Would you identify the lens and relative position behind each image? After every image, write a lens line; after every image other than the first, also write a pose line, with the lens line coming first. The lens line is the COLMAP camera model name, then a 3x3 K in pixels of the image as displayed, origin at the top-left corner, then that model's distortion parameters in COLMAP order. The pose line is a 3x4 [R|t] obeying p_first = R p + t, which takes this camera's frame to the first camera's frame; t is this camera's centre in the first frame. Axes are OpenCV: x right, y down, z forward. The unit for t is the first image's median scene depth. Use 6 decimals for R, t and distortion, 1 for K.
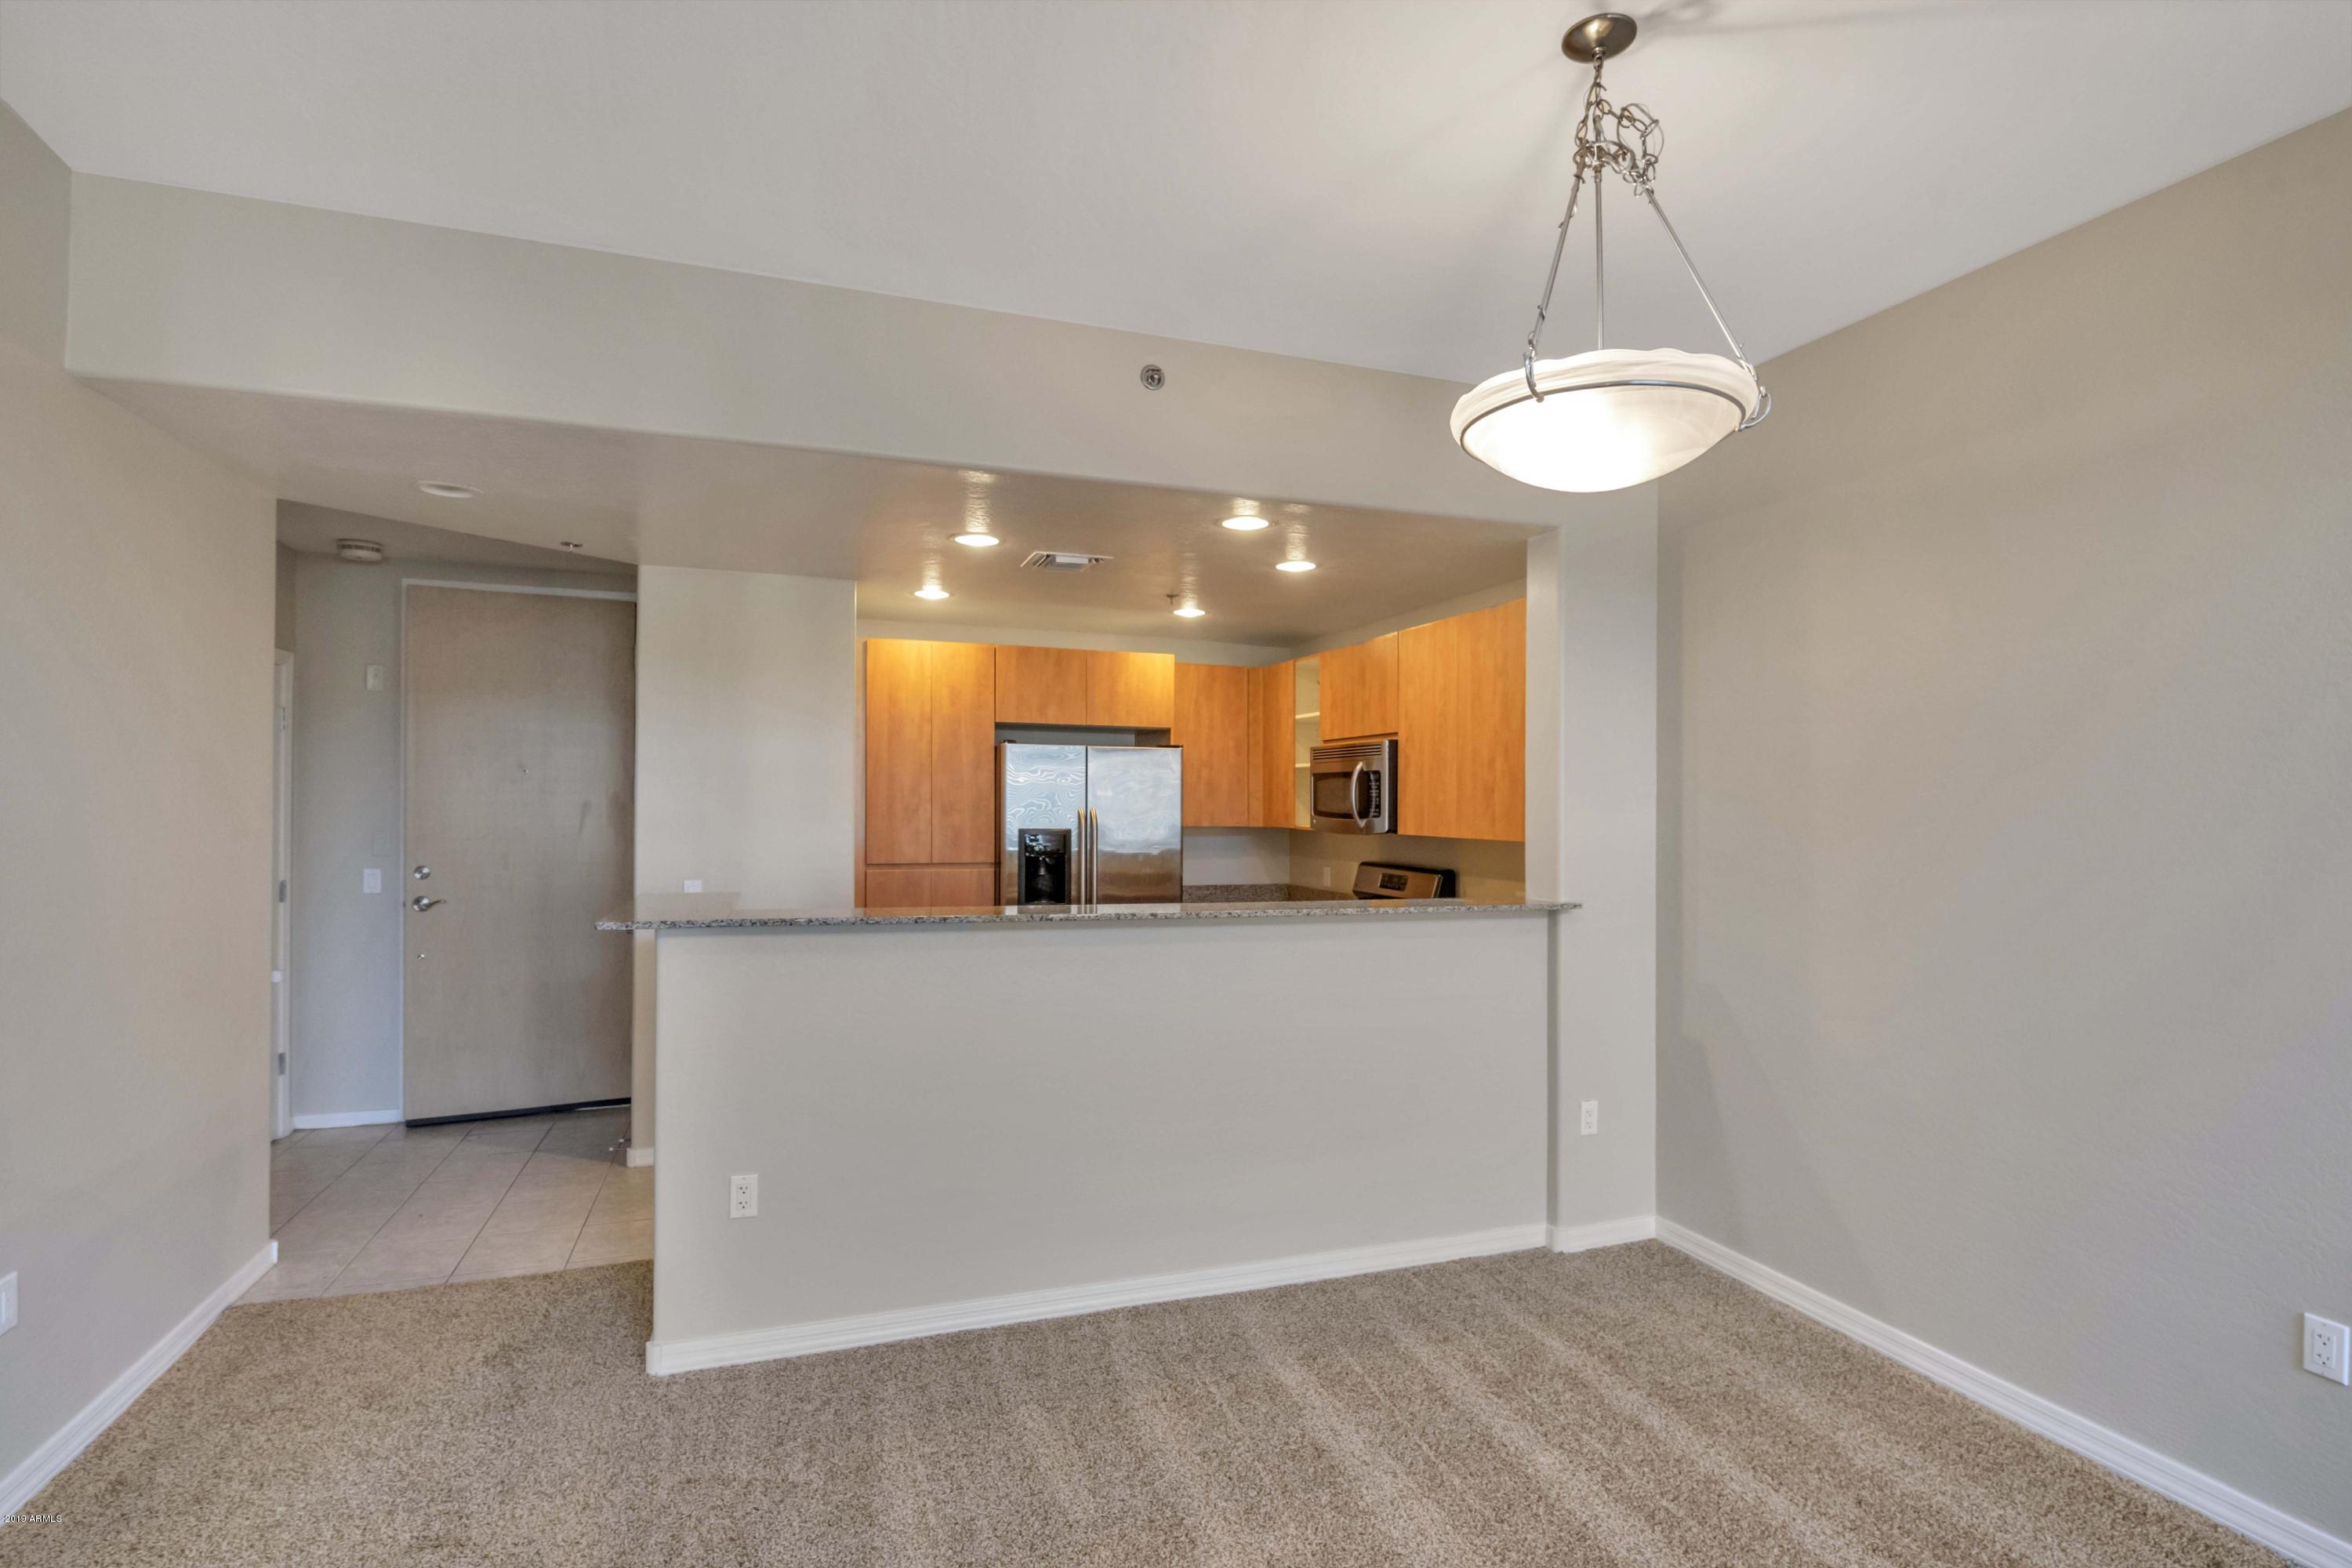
lens RADIAL K [[1147.2, 0, 1195.4], [0, 1147.2, 795.1], [0, 0, 1]] dist [-0.006628, -0.000522]
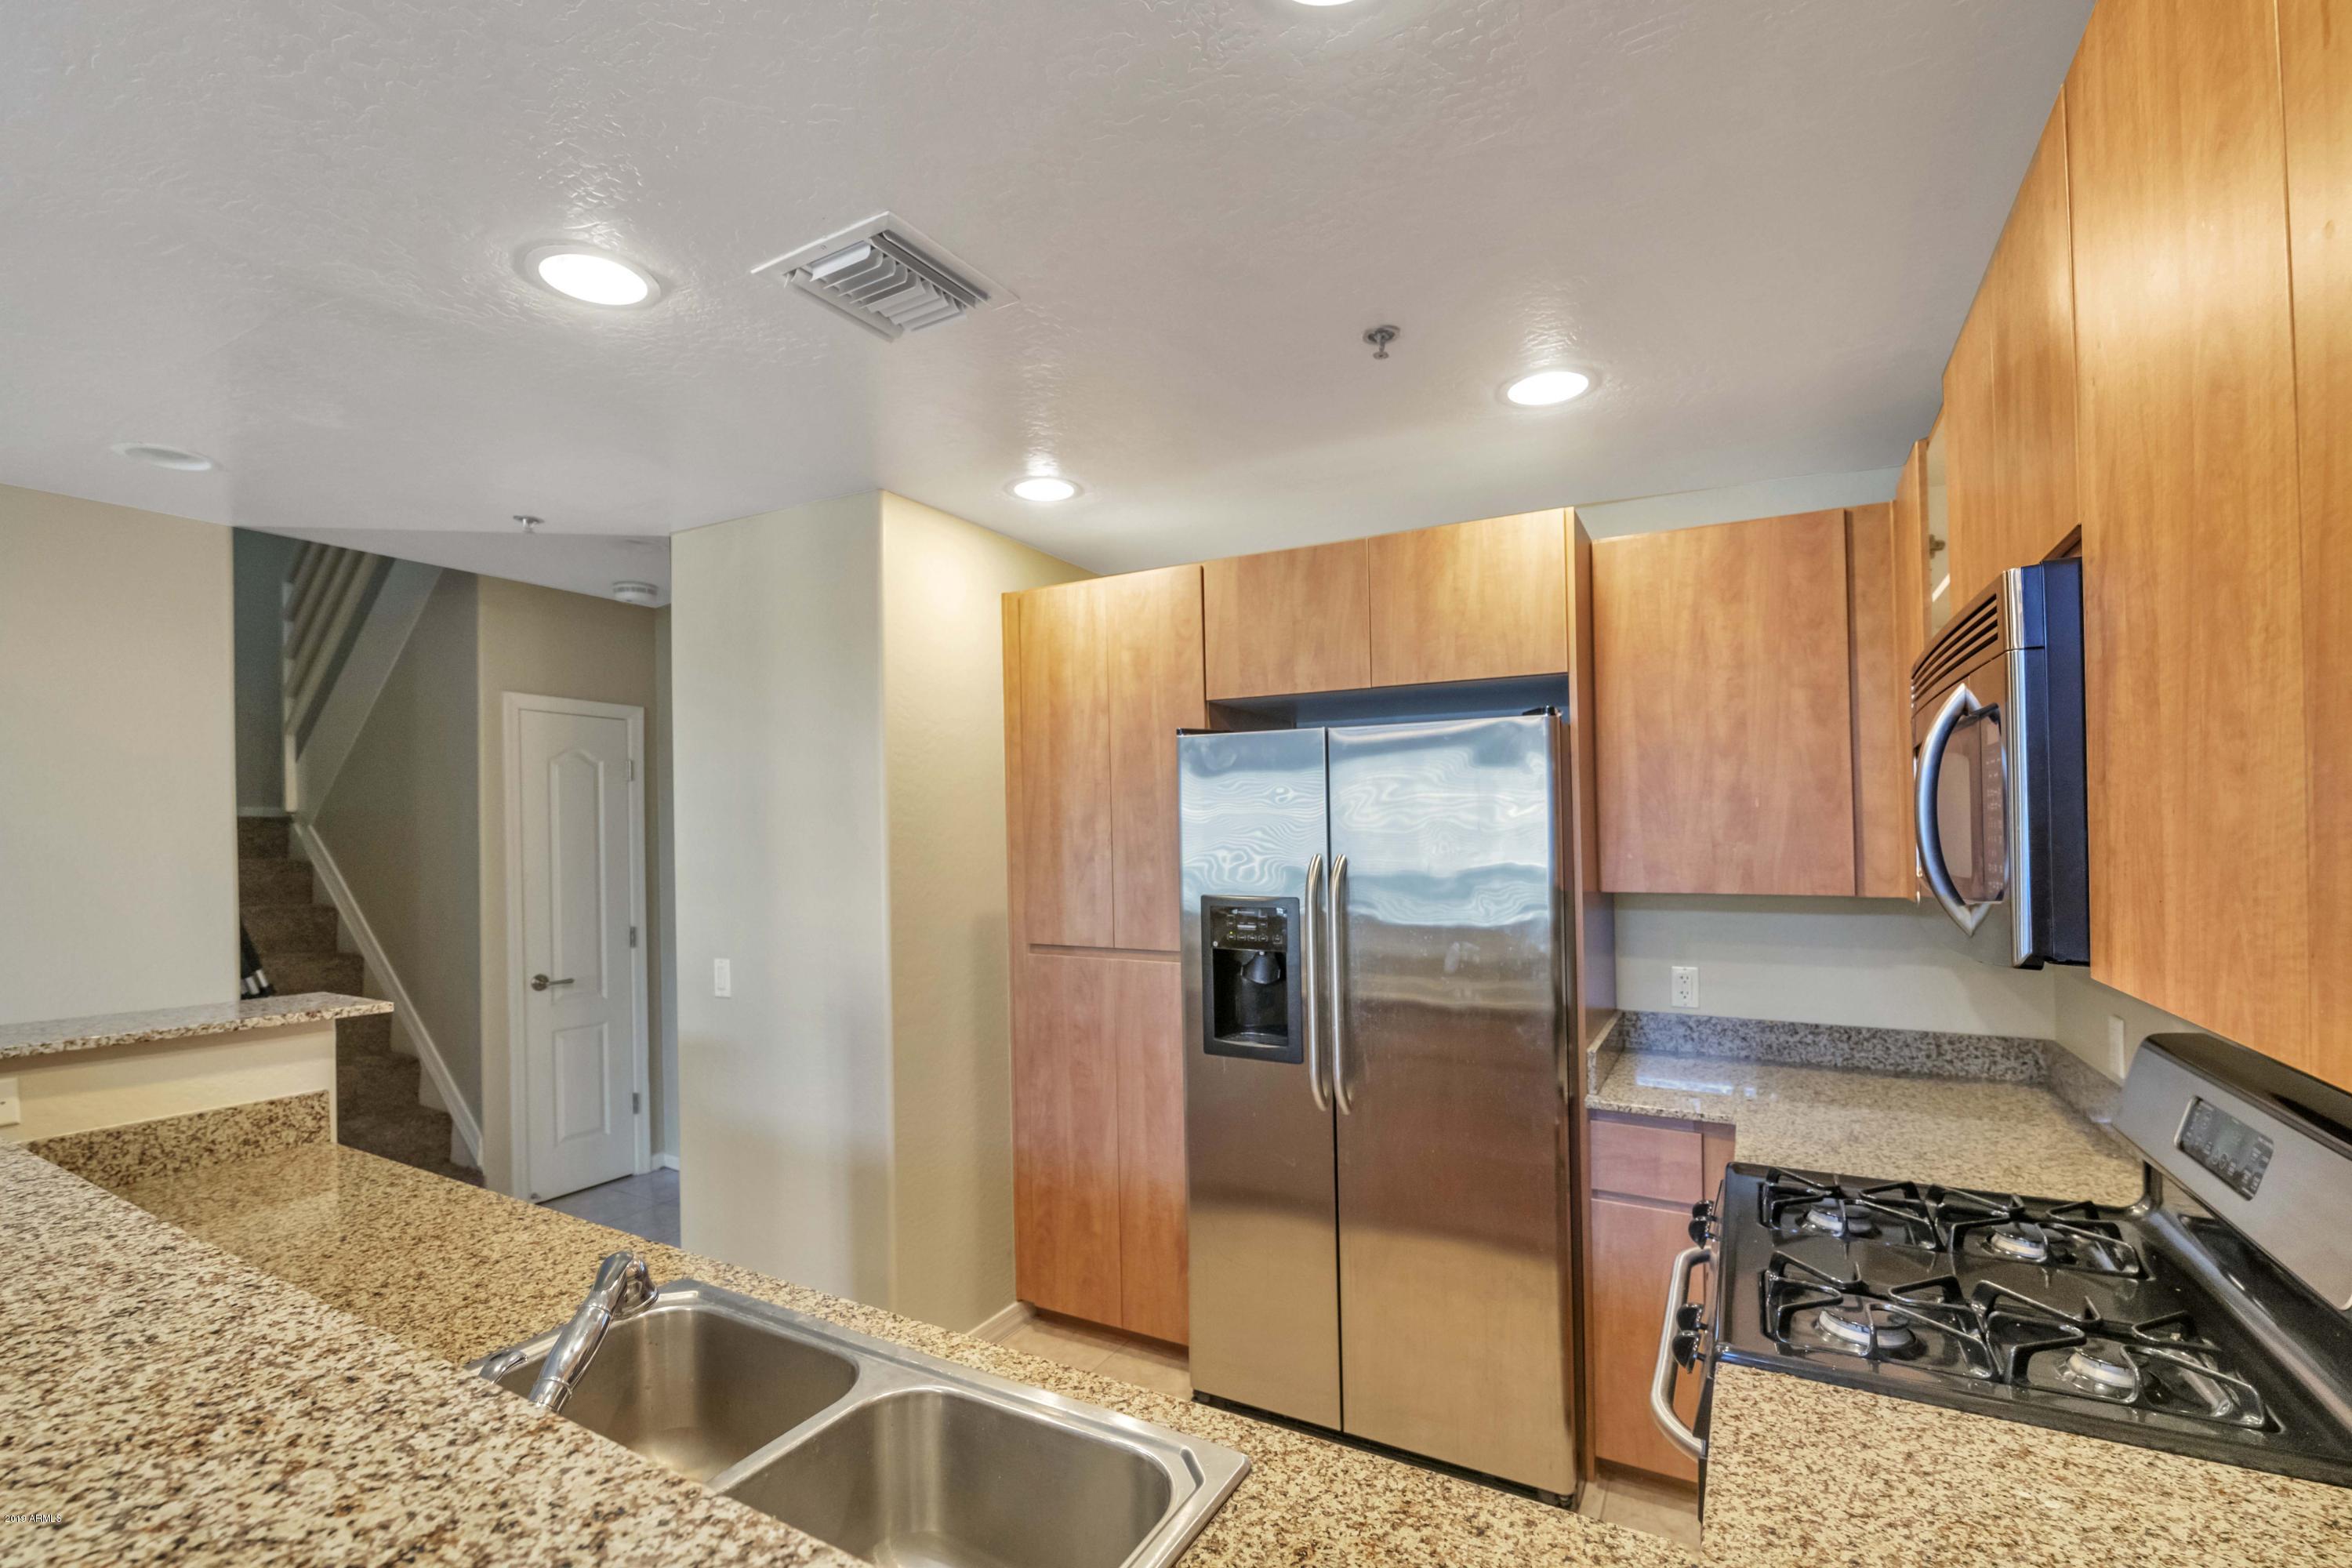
lens RADIAL K [[1014.3, 0, 1174.2], [0, 1014.3, 833.8], [0, 0, 1]] dist [-0.007959, -0.003159]
pose [[0.644837, -0.017182, -0.764127, 0.194477], [0.016053, 0.999831, -0.008935, 0.005069], [0.764152, -0.006505, 0.645004, 0.690792]]
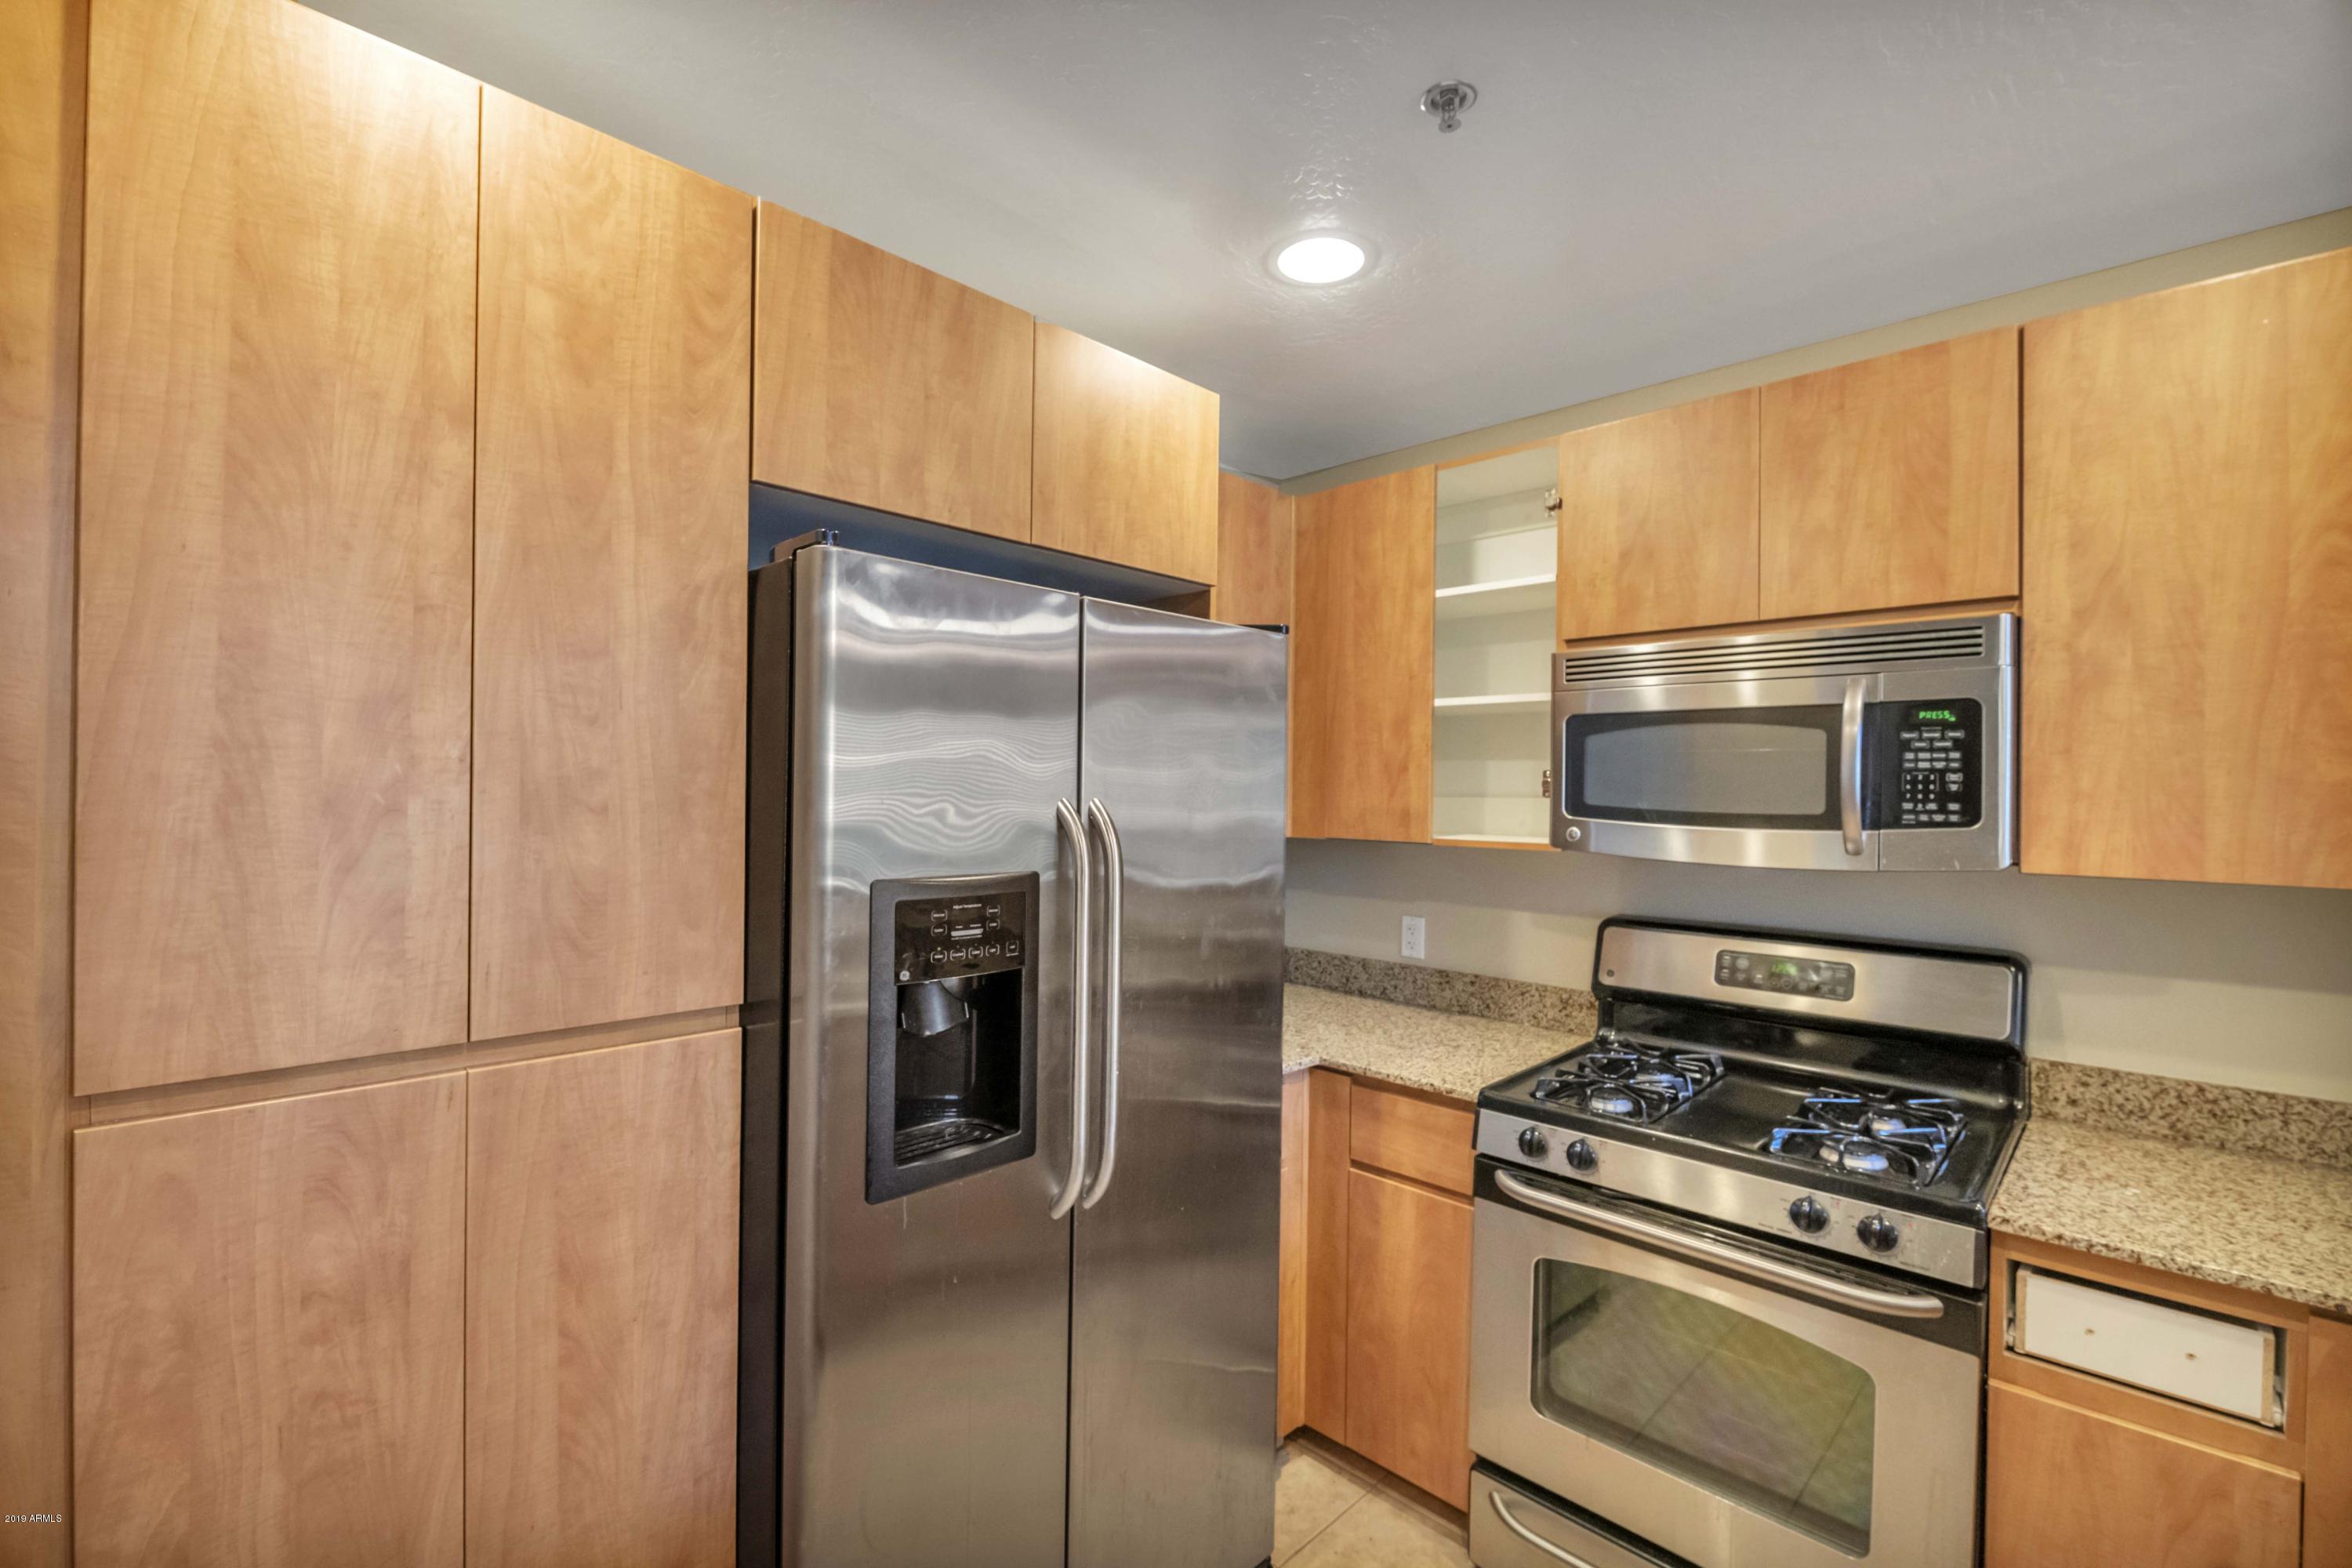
lens RADIAL K [[1014.3, 0, 1191.9], [0, 1014.3, 779.4], [0, 0, 1]] dist [-0.007959, -0.003159]
pose [[0.910375, 0.006047, 0.413740, -0.183727], [-0.004401, 0.999978, -0.004930, 0.007292], [-0.413761, 0.002667, 0.910382, 0.763985]]
